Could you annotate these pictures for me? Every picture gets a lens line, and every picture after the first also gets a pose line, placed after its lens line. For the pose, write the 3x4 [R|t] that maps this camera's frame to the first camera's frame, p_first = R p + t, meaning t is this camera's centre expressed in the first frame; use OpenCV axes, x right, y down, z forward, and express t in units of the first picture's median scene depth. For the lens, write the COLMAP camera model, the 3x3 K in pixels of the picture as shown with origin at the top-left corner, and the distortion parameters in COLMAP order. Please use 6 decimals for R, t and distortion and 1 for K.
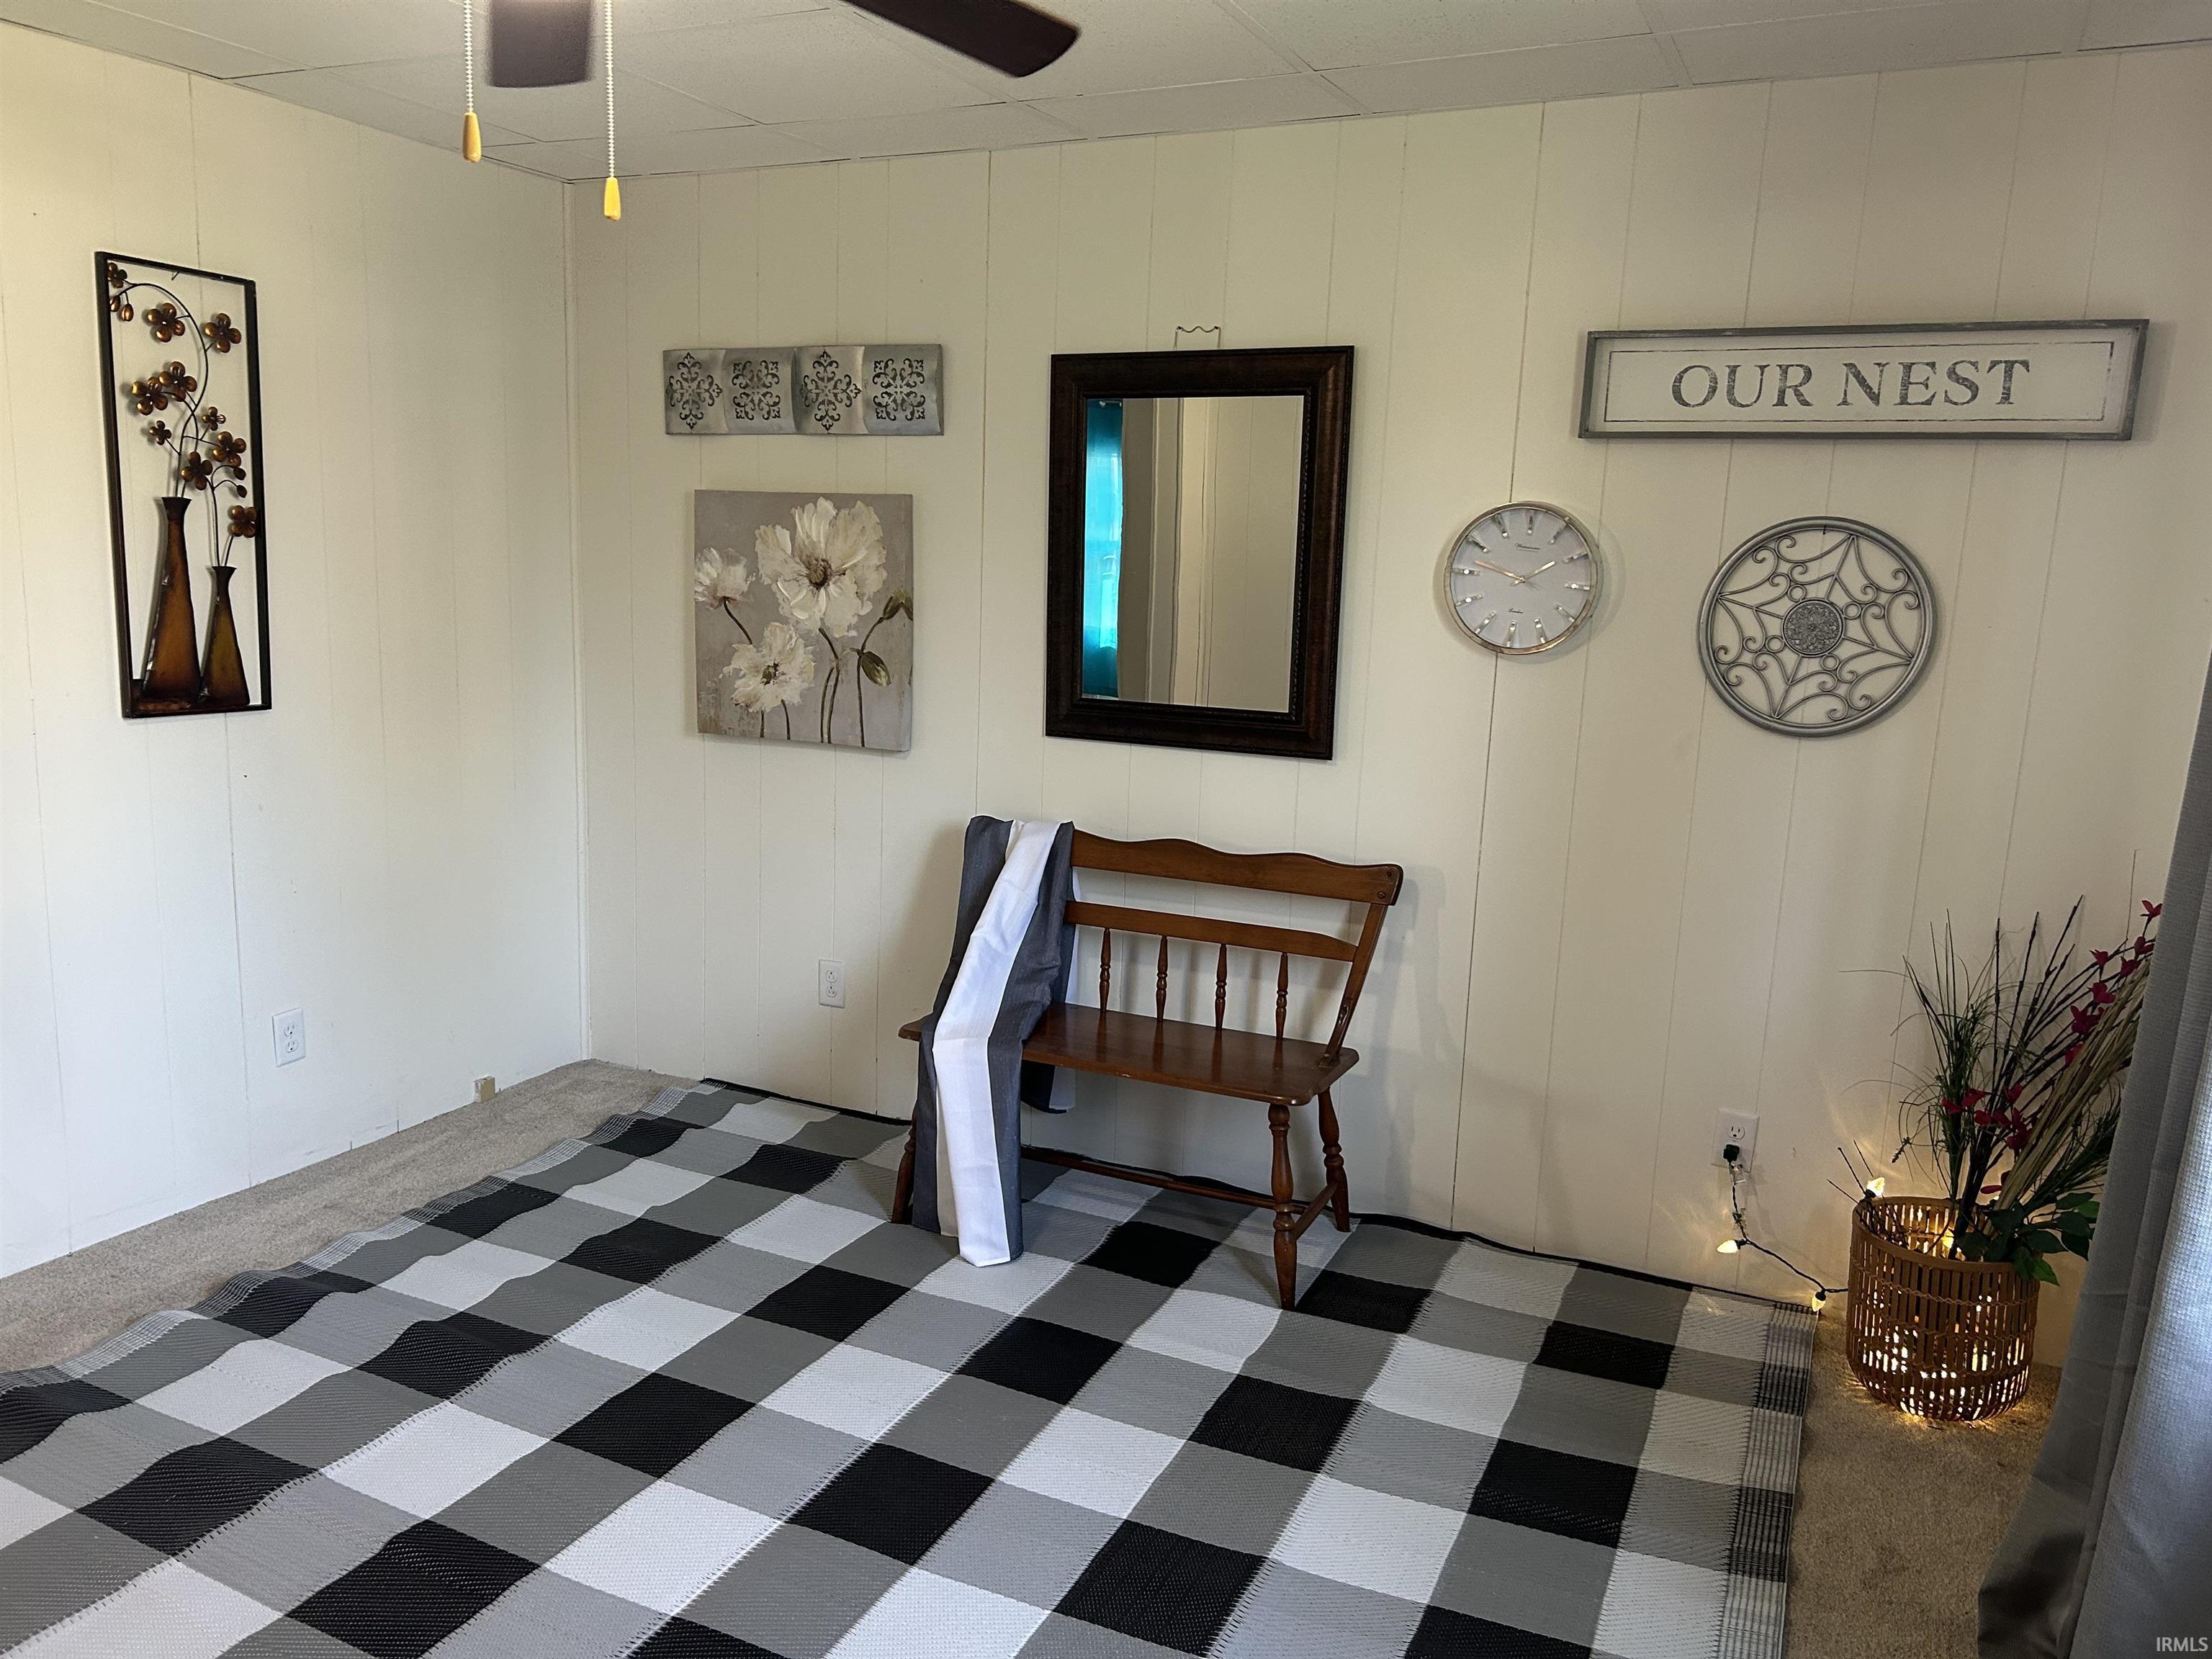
lens RADIAL K [[1657.8, 0, 1089.7], [0, 1657.8, 842.3], [0, 0, 1]] dist [0.053076, -0.040487]
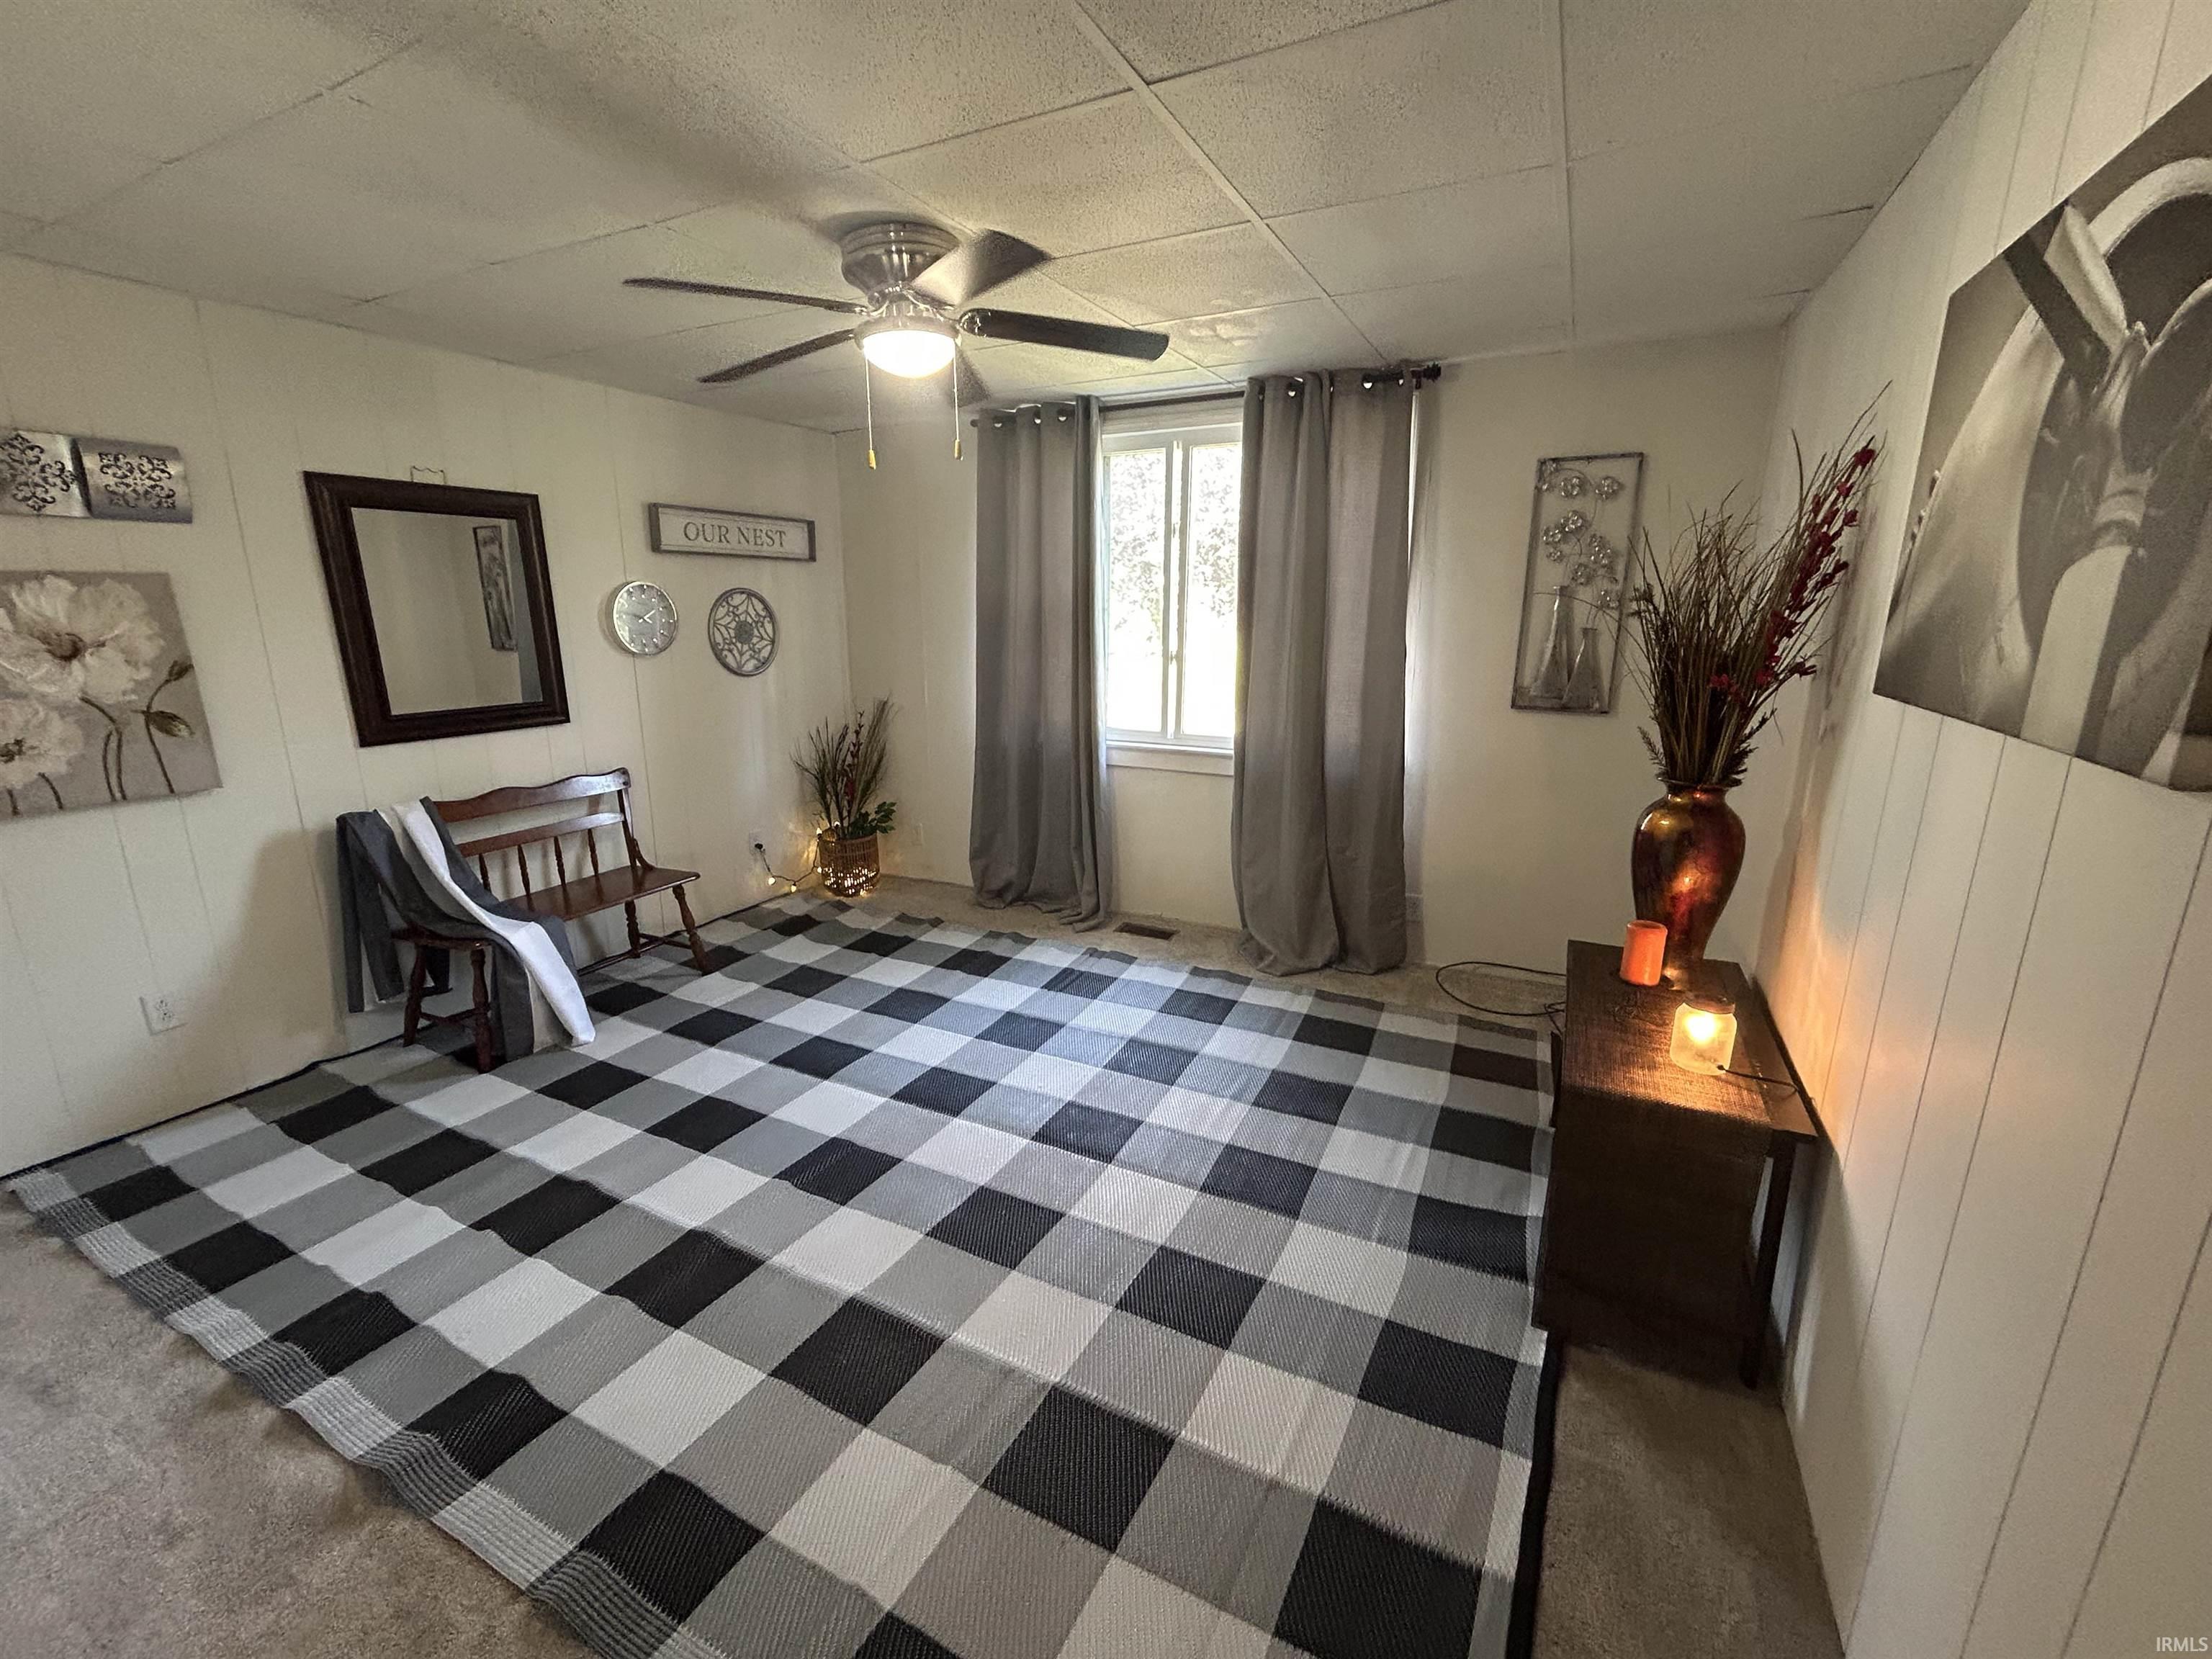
lens RADIAL K [[897.3, 0, 1103.4], [0, 897.3, 830.9], [0, 0, 1]] dist [-0.002640, 0.001141]
pose [[0.032065, -0.274054, 0.961180, -0.806297], [0.183072, 0.947015, 0.263908, -0.087894], [-0.982576, 0.167503, 0.080537, 0.348513]]
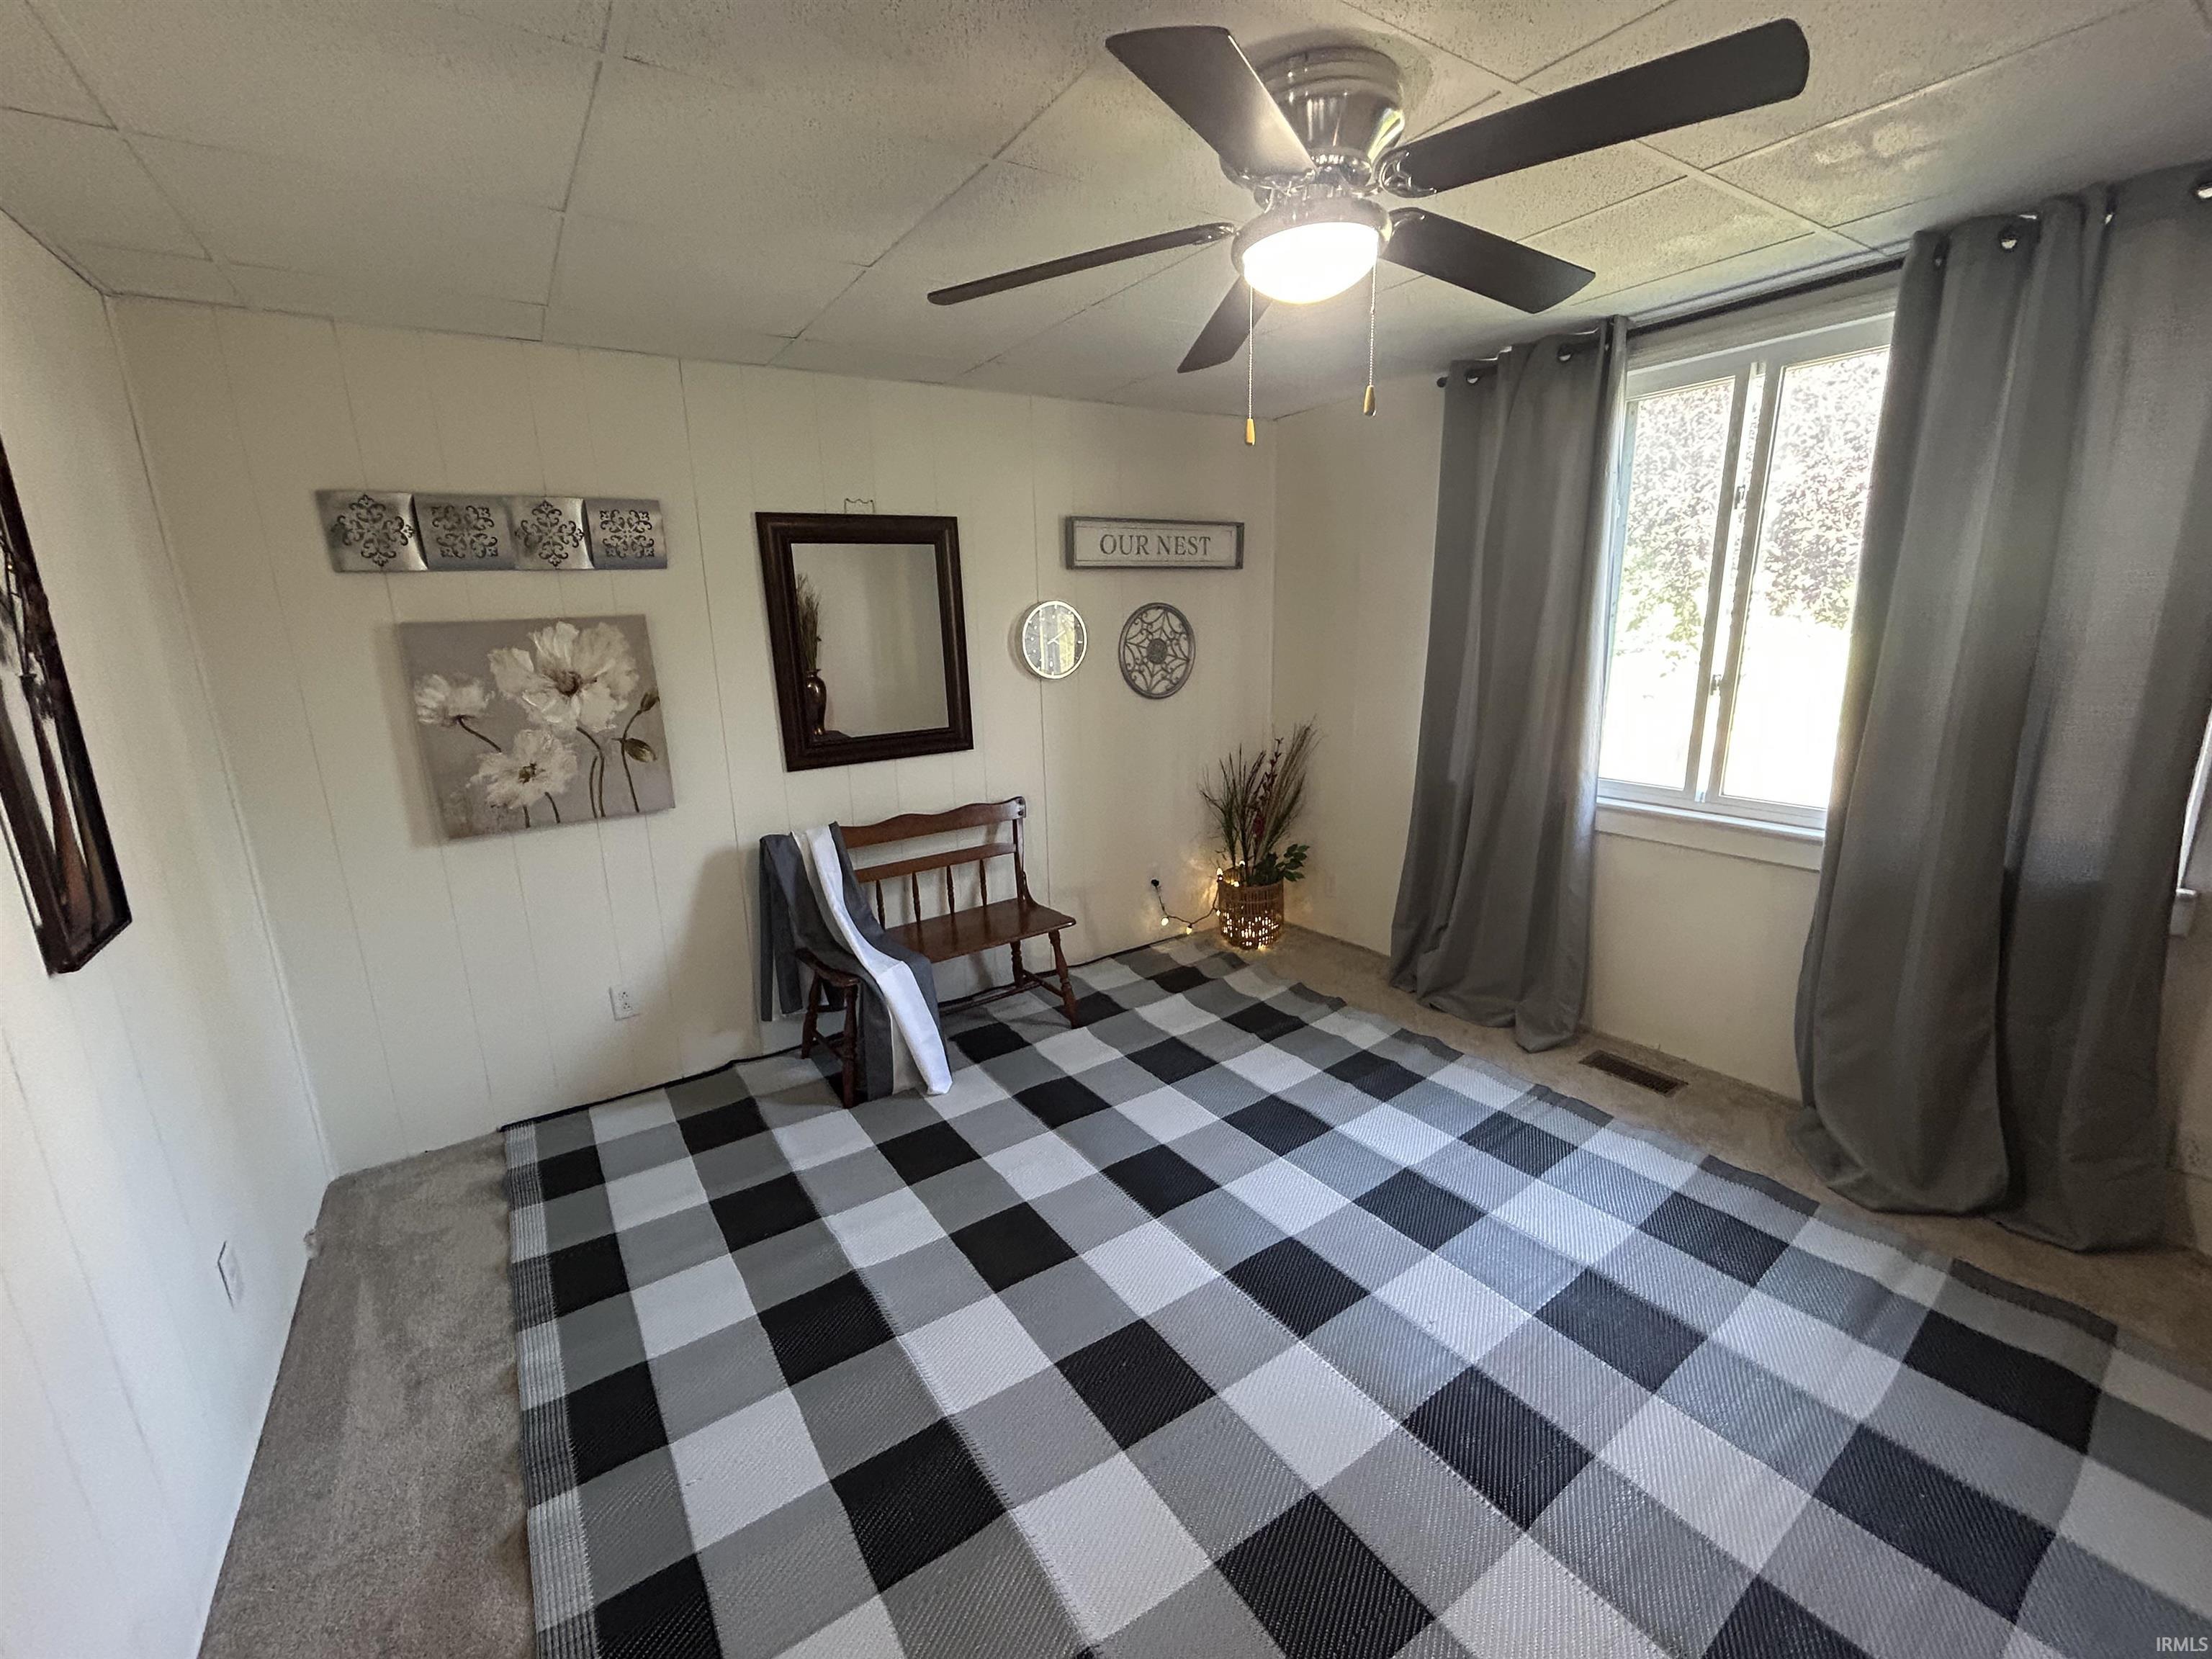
lens RADIAL K [[897.3, 0, 1107.7], [0, 897.3, 829.4], [0, 0, 1]] dist [-0.002640, 0.001141]
pose [[0.504888, -0.251061, 0.825867, -0.592538], [0.204587, 0.964311, 0.168074, -0.096877], [-0.838590, 0.084103, 0.538232, 0.351379]]
